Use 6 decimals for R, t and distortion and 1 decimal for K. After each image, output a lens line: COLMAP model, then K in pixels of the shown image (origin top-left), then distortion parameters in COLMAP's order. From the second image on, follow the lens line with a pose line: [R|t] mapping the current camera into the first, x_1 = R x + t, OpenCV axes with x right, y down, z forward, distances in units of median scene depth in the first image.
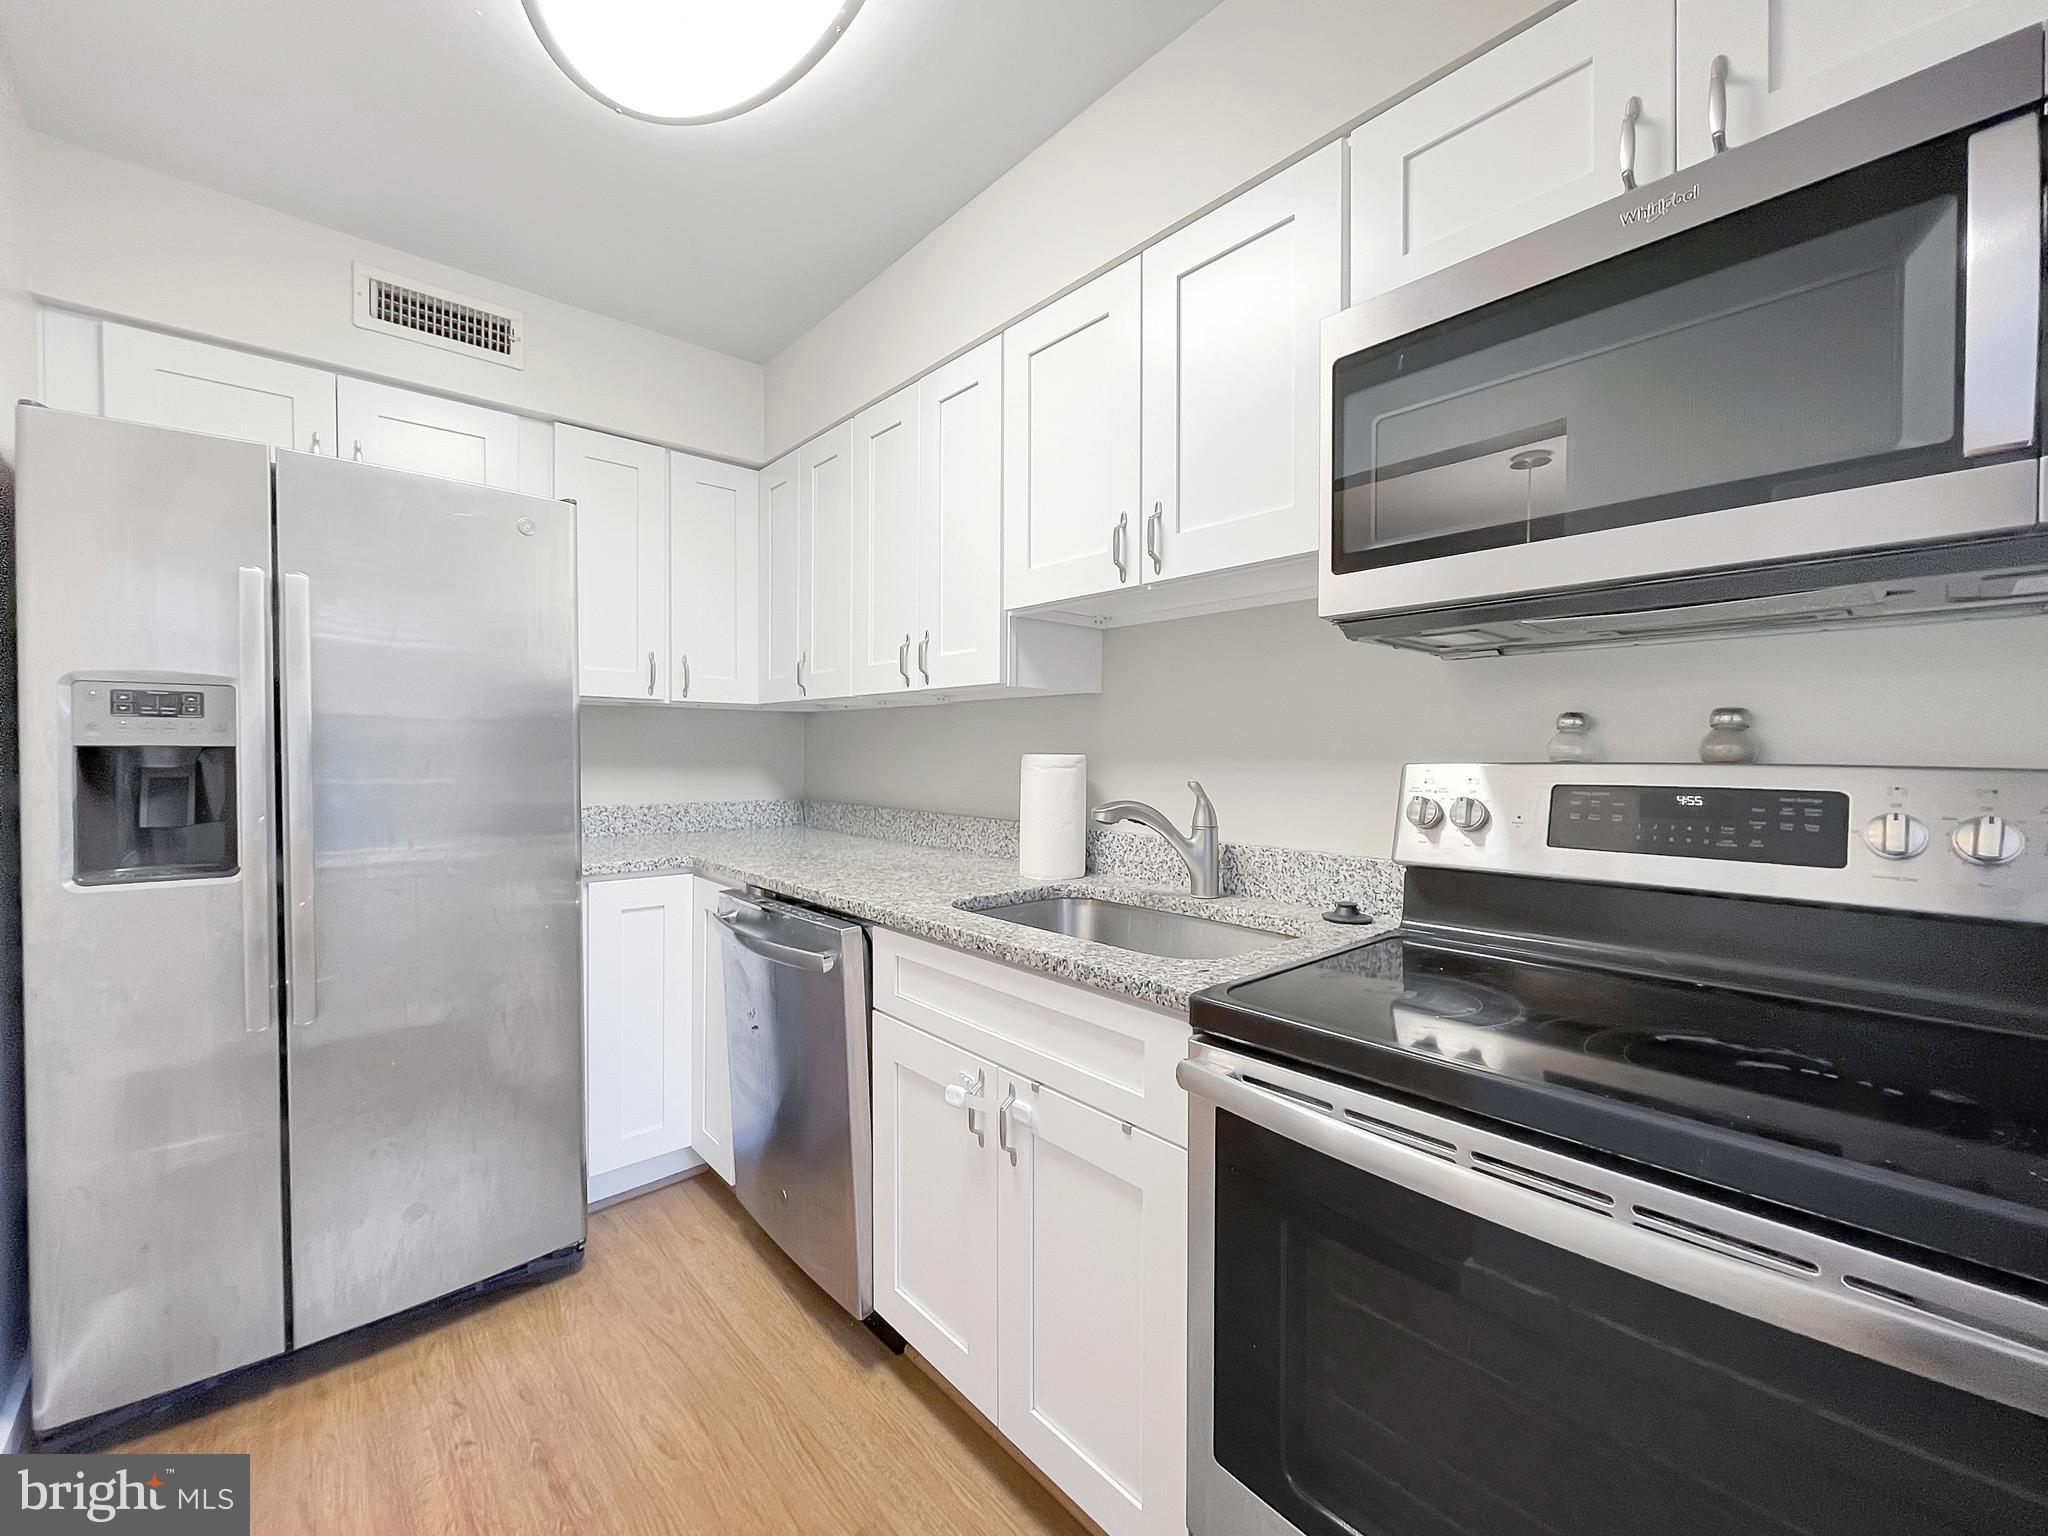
lens RADIAL K [[838.3, 0, 1024.0], [0, 838.3, 768.0], [0, 0, 1]] dist [-0.001628, -0.000353]
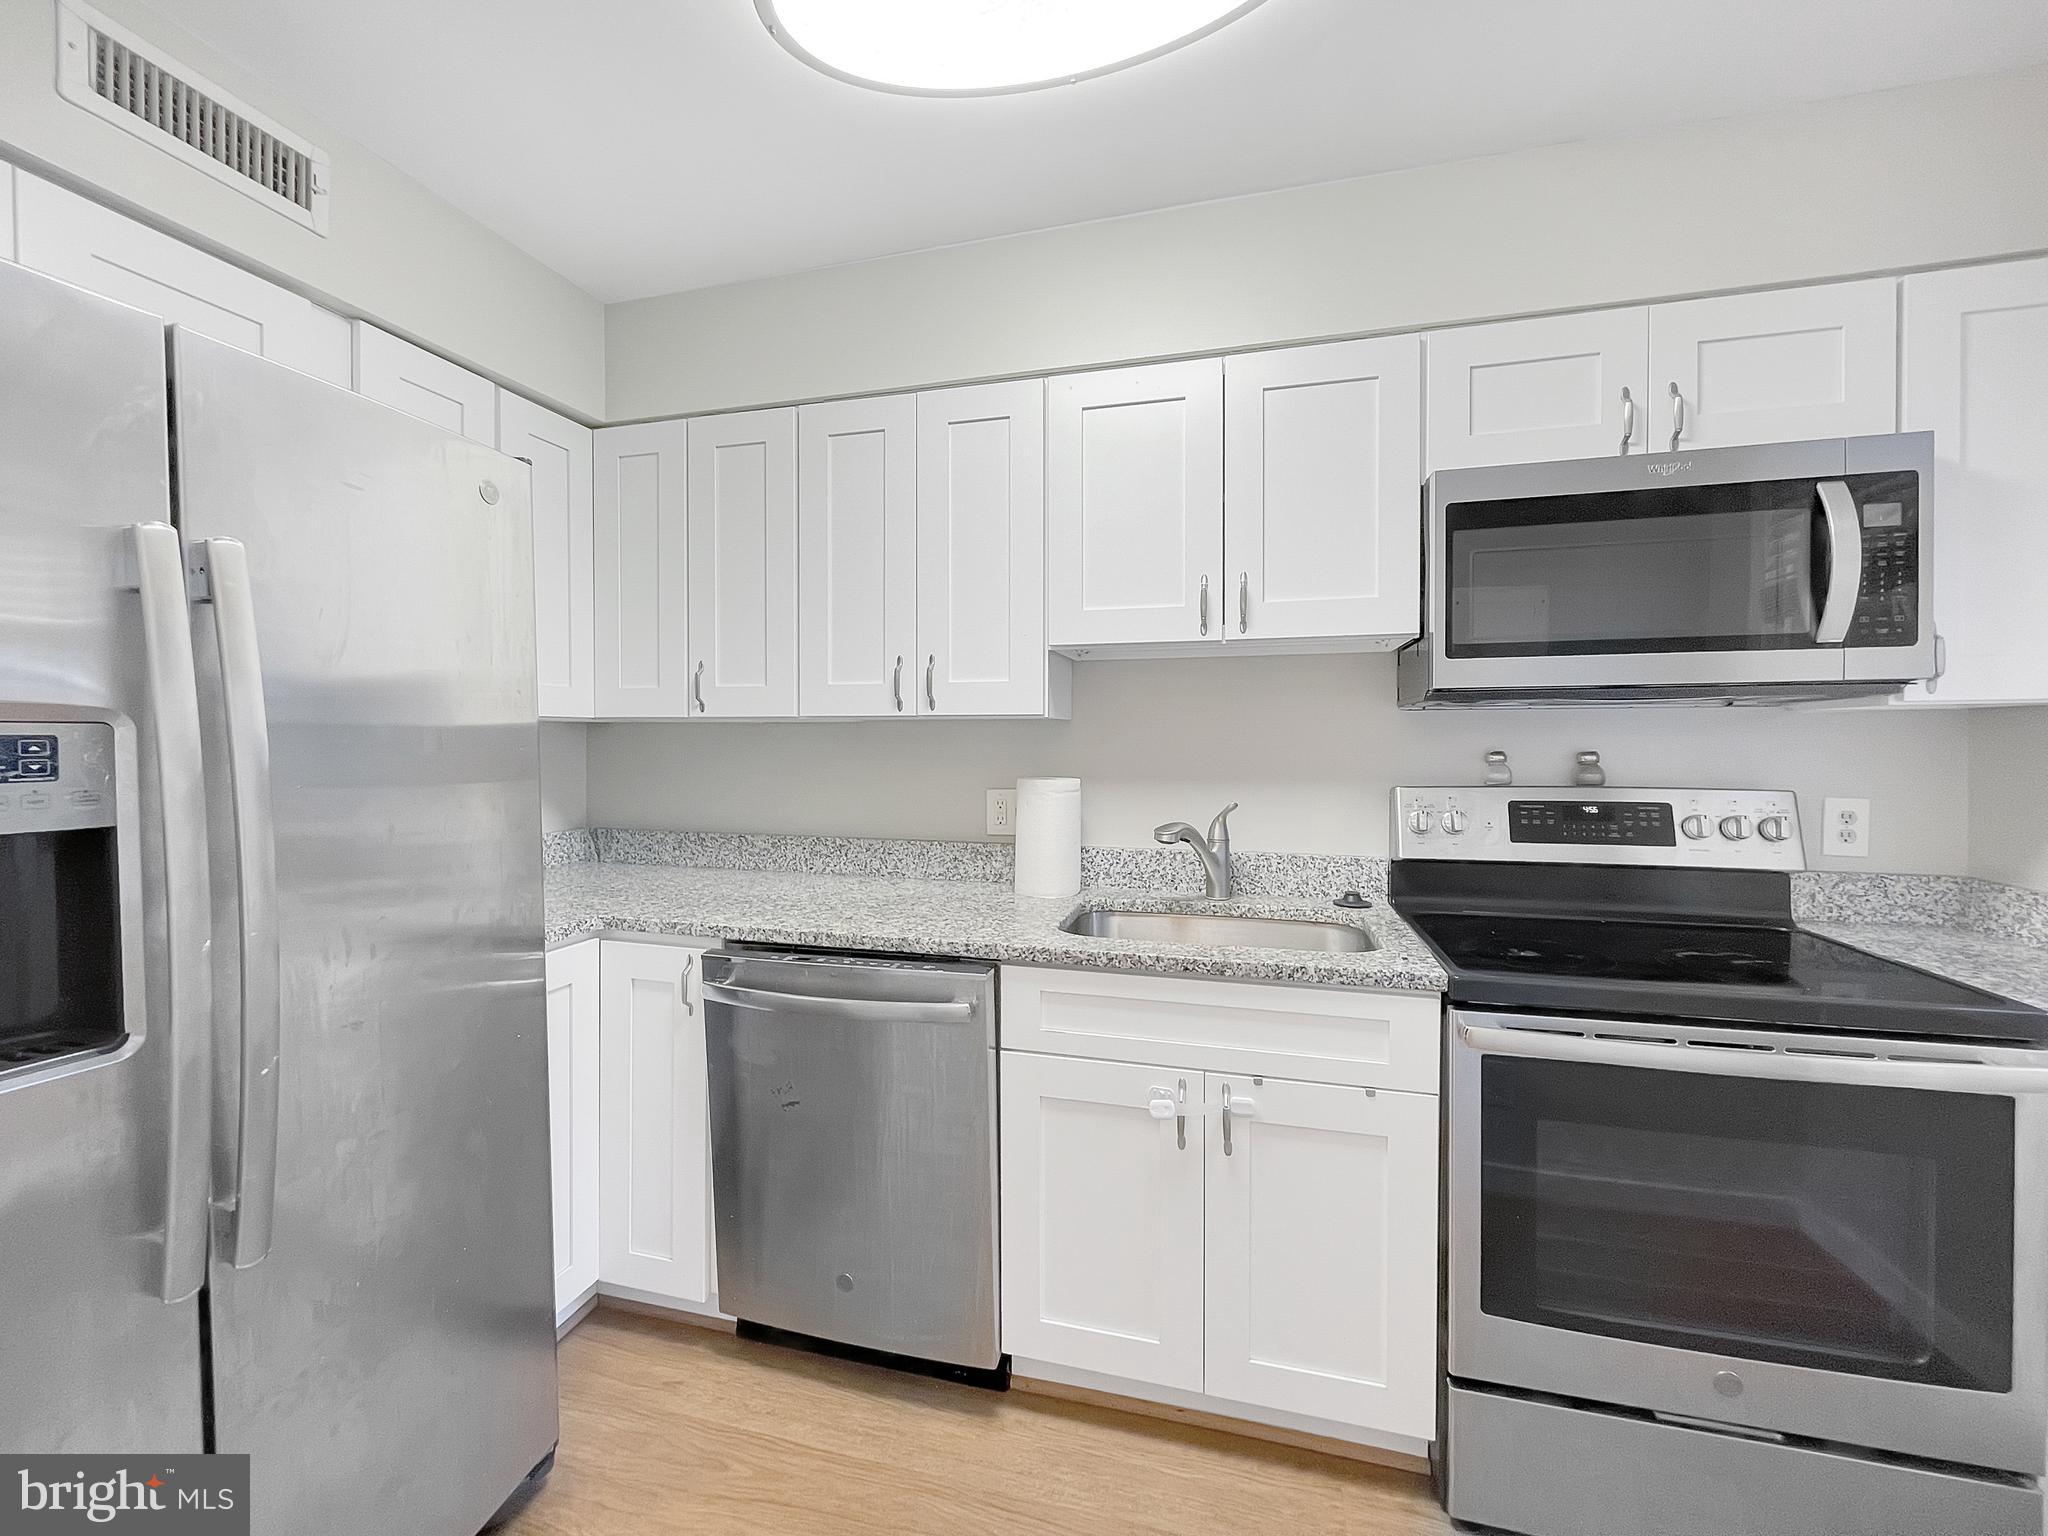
lens RADIAL K [[837.6, 0, 1025.1], [0, 837.6, 755.7], [0, 0, 1]] dist [-0.001801, -0.000430]
pose [[0.836990, -0.017800, 0.546929, -0.699715], [0.016122, 0.999839, 0.007869, -0.066515], [-0.546981, 0.002231, 0.837142, 0.161815]]
